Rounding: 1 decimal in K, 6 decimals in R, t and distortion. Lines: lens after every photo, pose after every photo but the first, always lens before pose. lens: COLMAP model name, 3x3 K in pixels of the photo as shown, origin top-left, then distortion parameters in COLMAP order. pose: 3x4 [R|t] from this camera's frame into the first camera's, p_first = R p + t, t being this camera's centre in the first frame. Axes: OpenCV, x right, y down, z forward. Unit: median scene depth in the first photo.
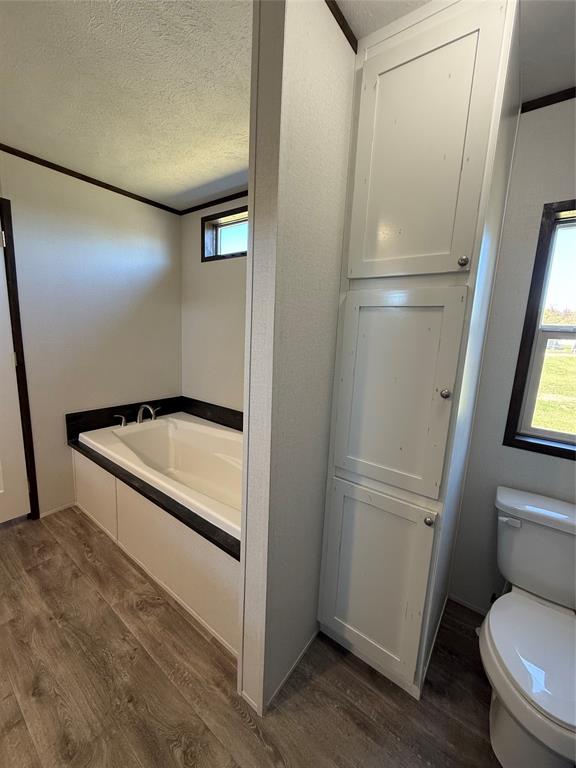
lens RADIAL K [[304.8, 0, 289.1], [0, 304.8, 385.8], [0, 0, 1]] dist [-0.001008, 0.000153]
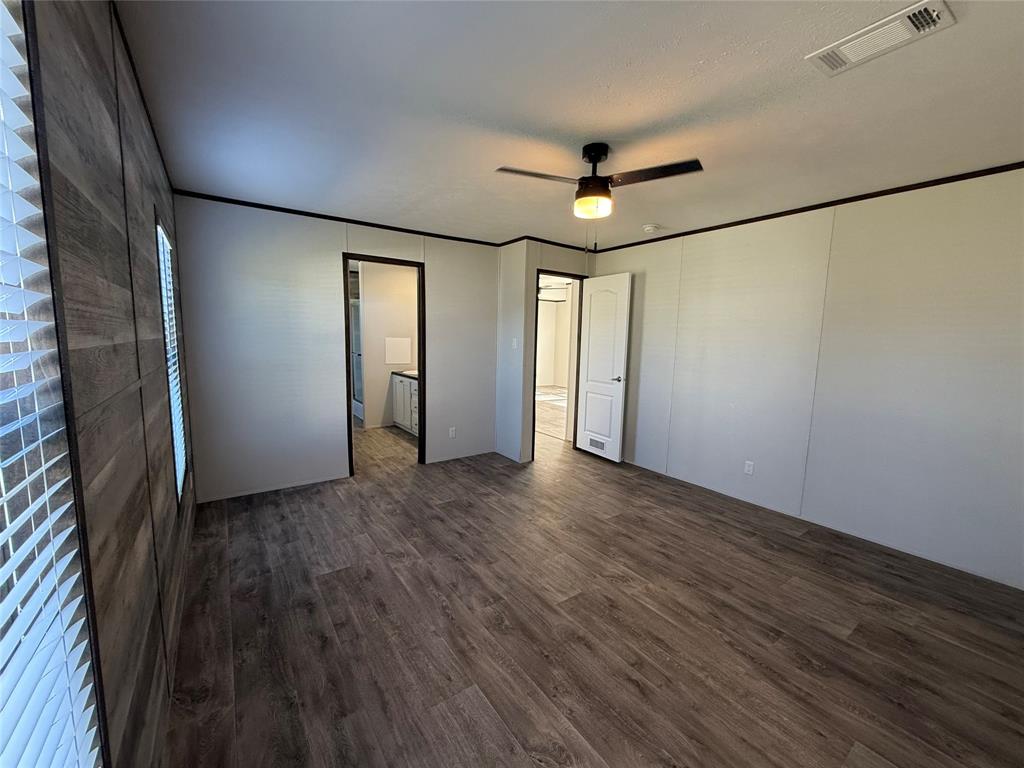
lens RADIAL K [[406.4, 0, 515.6], [0, 406.4, 380.6], [0, 0, 1]] dist [-0.001008, 0.000153]
pose [[-0.947326, -0.128260, 0.293467, -0.233981], [-0.042537, 0.958579, 0.281634, -0.121145], [-0.317434, 0.254316, -0.913542, 0.699794]]
